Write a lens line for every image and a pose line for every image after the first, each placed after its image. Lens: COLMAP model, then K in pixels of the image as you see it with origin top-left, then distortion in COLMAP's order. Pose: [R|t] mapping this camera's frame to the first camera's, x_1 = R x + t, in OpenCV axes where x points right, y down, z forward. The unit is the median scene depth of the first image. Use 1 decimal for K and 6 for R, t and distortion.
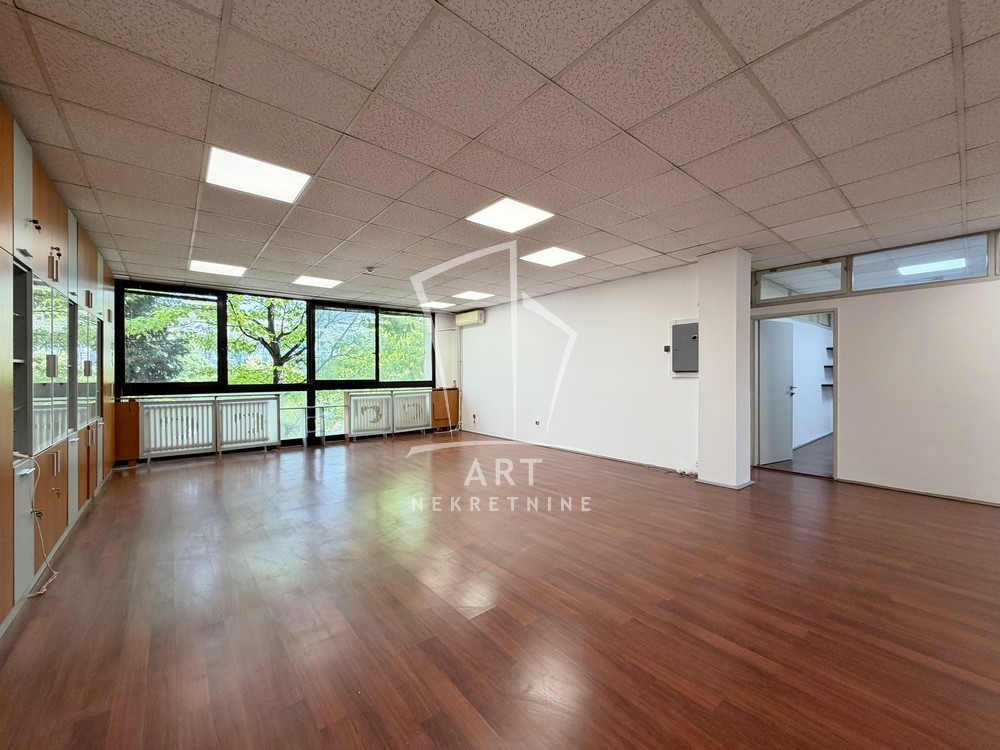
lens RADIAL K [[397.2, 0, 496.0], [0, 397.2, 375.2], [0, 0, 1]] dist [0.000300, 0.000123]
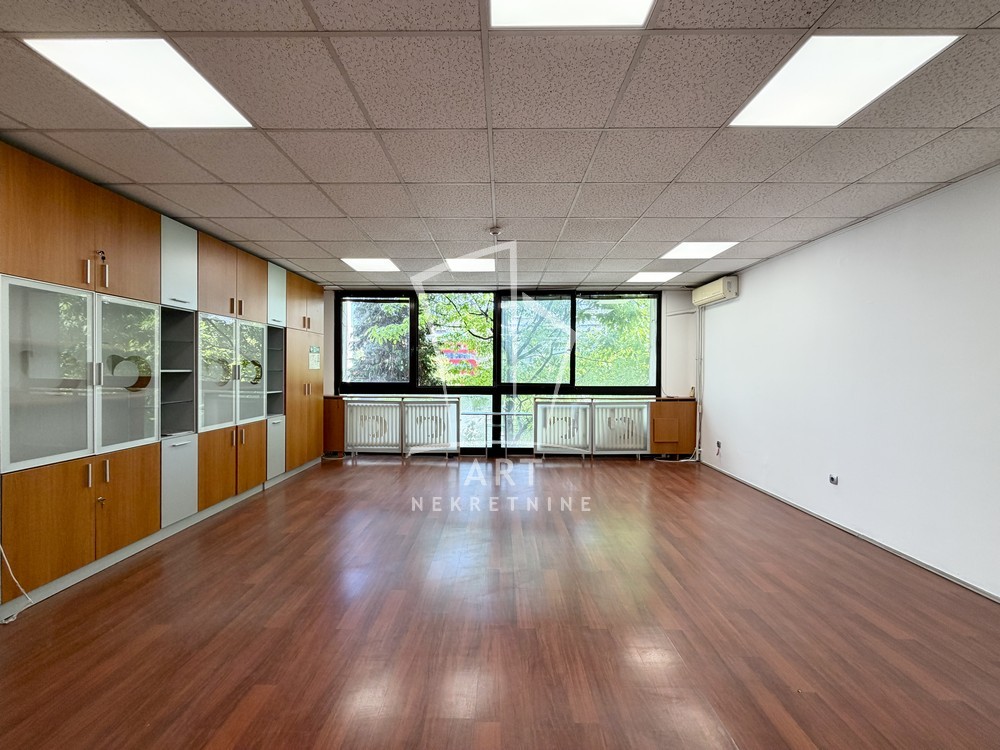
lens RADIAL K [[397.2, 0, 496.0], [0, 397.2, 375.2], [0, 0, 1]] dist [0.000300, 0.000123]
pose [[0.763182, 0.015985, -0.645986, 0.092975], [-0.011161, 0.999871, 0.011556, -0.013251], [0.646087, -0.001609, 0.763262, 0.312919]]
